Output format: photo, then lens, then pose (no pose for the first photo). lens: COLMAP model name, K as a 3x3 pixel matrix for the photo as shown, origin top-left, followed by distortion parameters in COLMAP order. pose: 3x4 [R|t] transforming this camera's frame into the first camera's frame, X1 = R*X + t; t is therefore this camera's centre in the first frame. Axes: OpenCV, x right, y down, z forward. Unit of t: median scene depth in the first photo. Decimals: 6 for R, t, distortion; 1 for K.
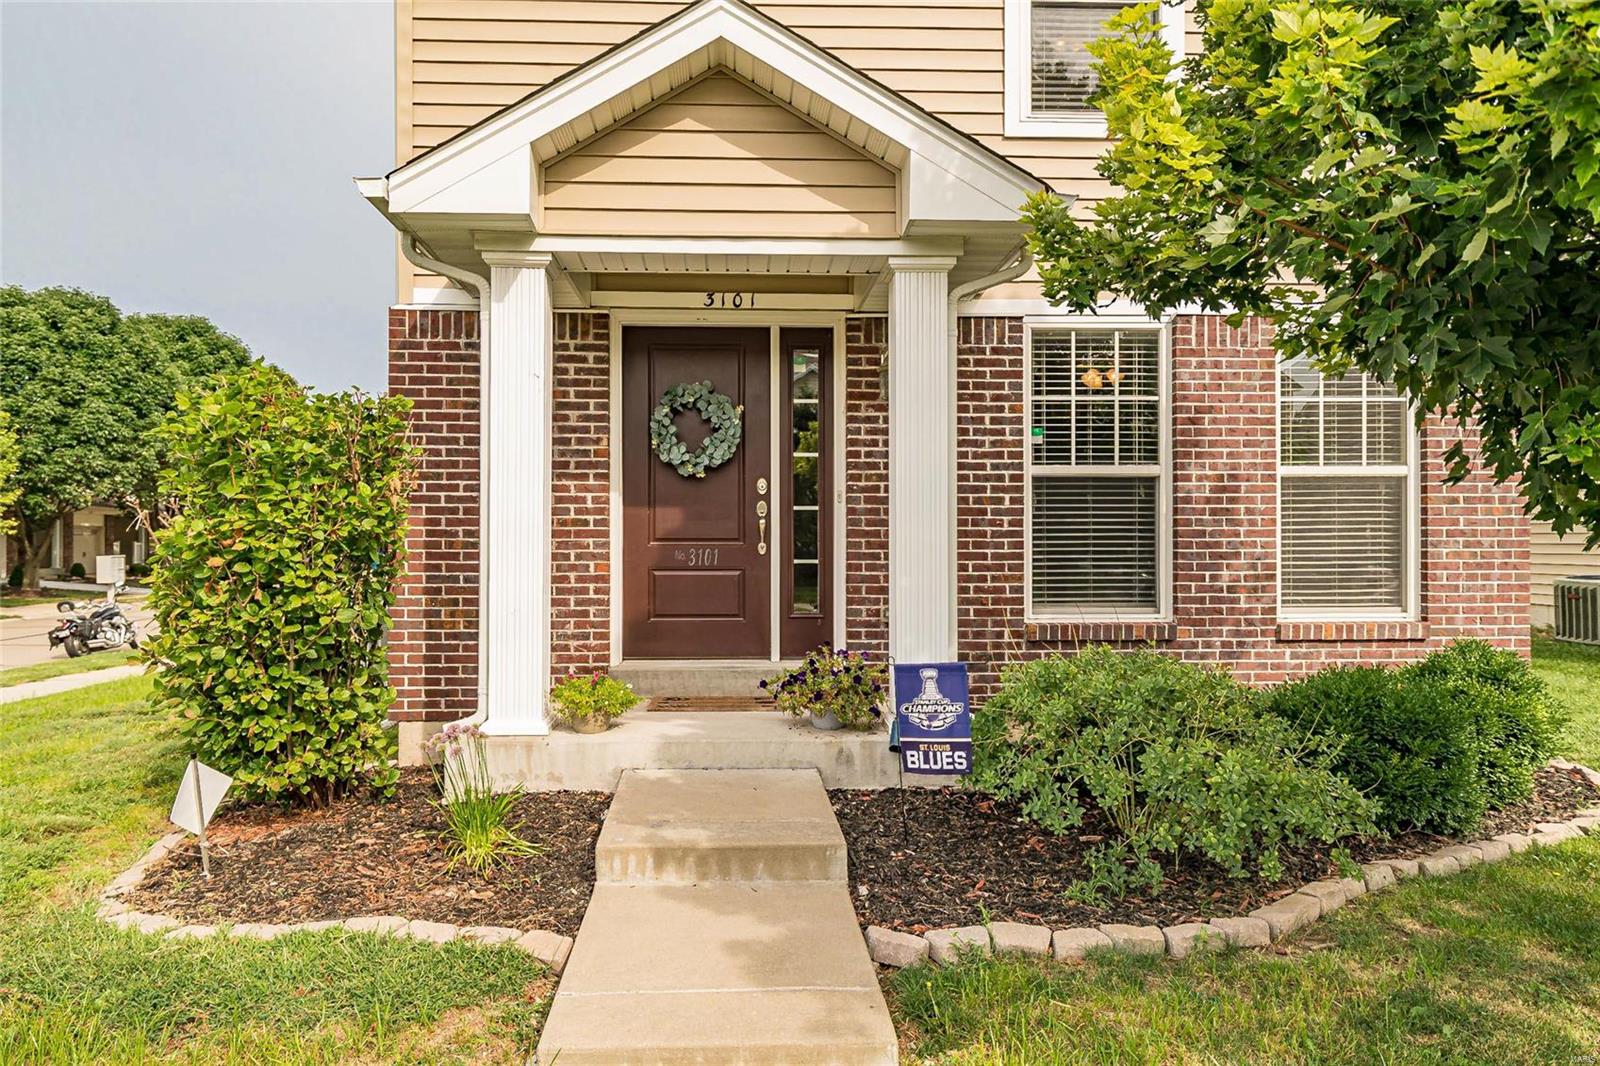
lens RADIAL K [[1164.1, 0, 800.0], [0, 1164.1, 533.0], [0, 0, 1]] dist [0.004977, 0.000661]
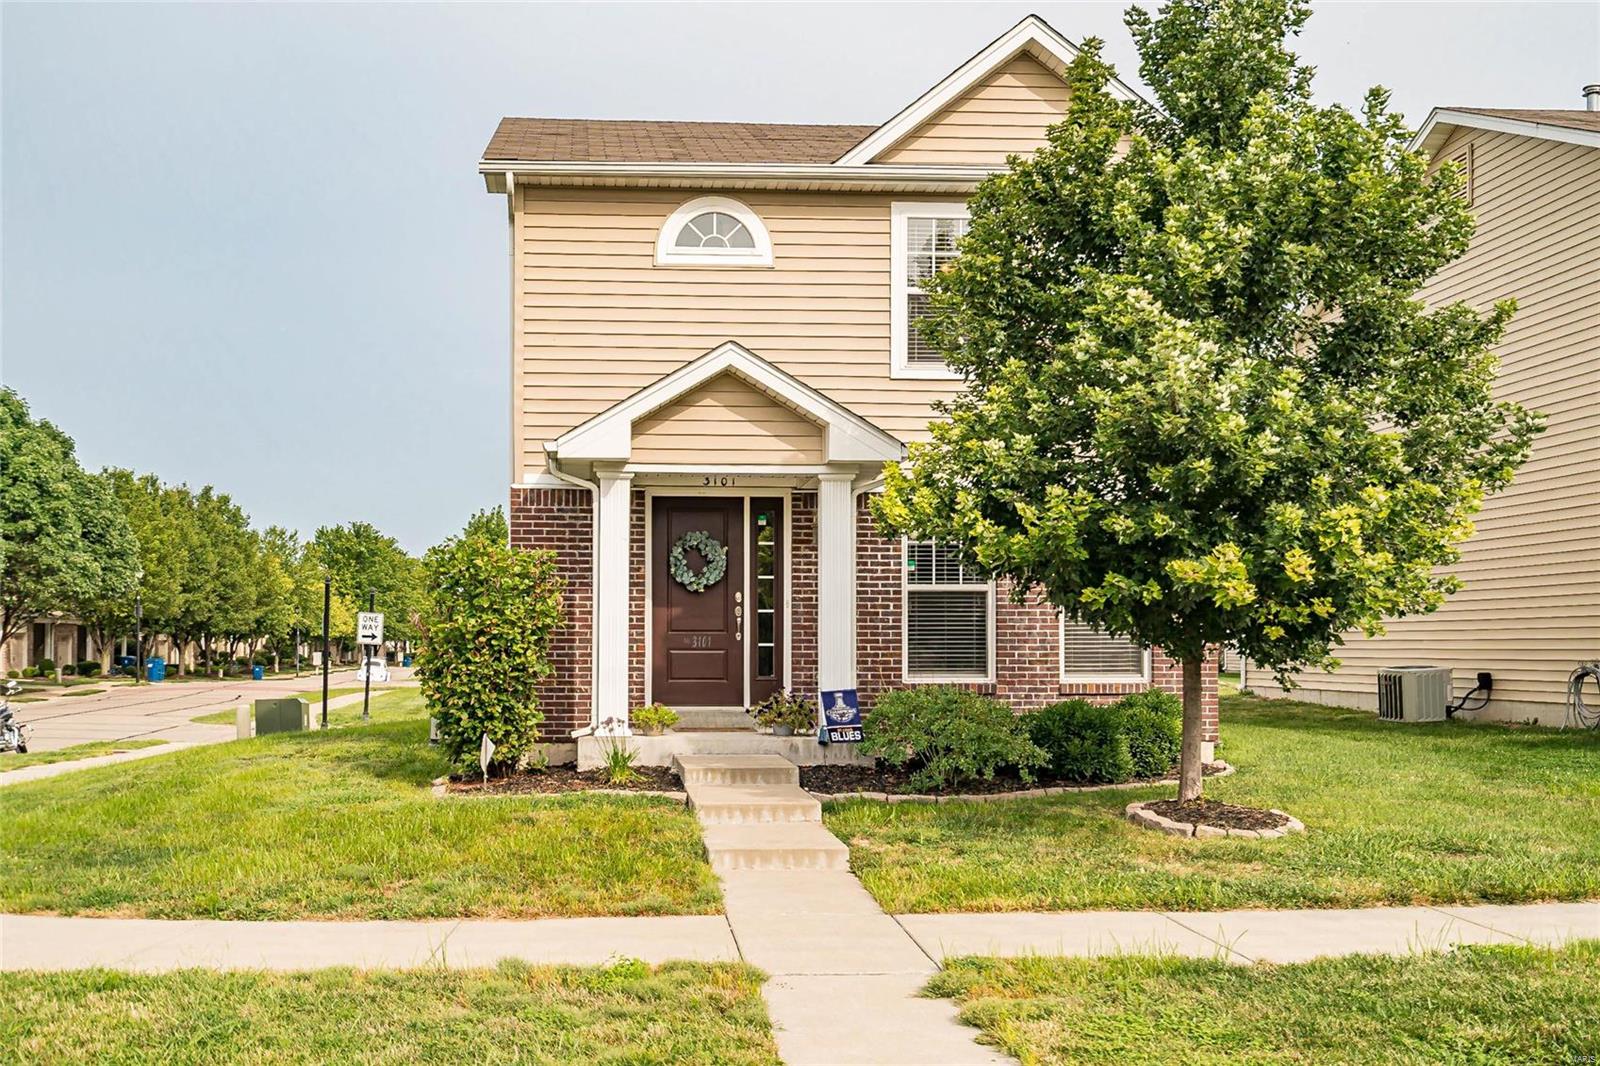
lens RADIAL K [[1661.5, 0, 800.0], [0, 1661.5, 533.0], [0, 0, 1]] dist [0.006087, 0.000466]
pose [[0.997864, 0.004768, 0.065157, -0.098745], [-0.000725, 0.998081, -0.061924, 0.012969], [-0.065327, 0.061744, 0.995952, -1.290062]]
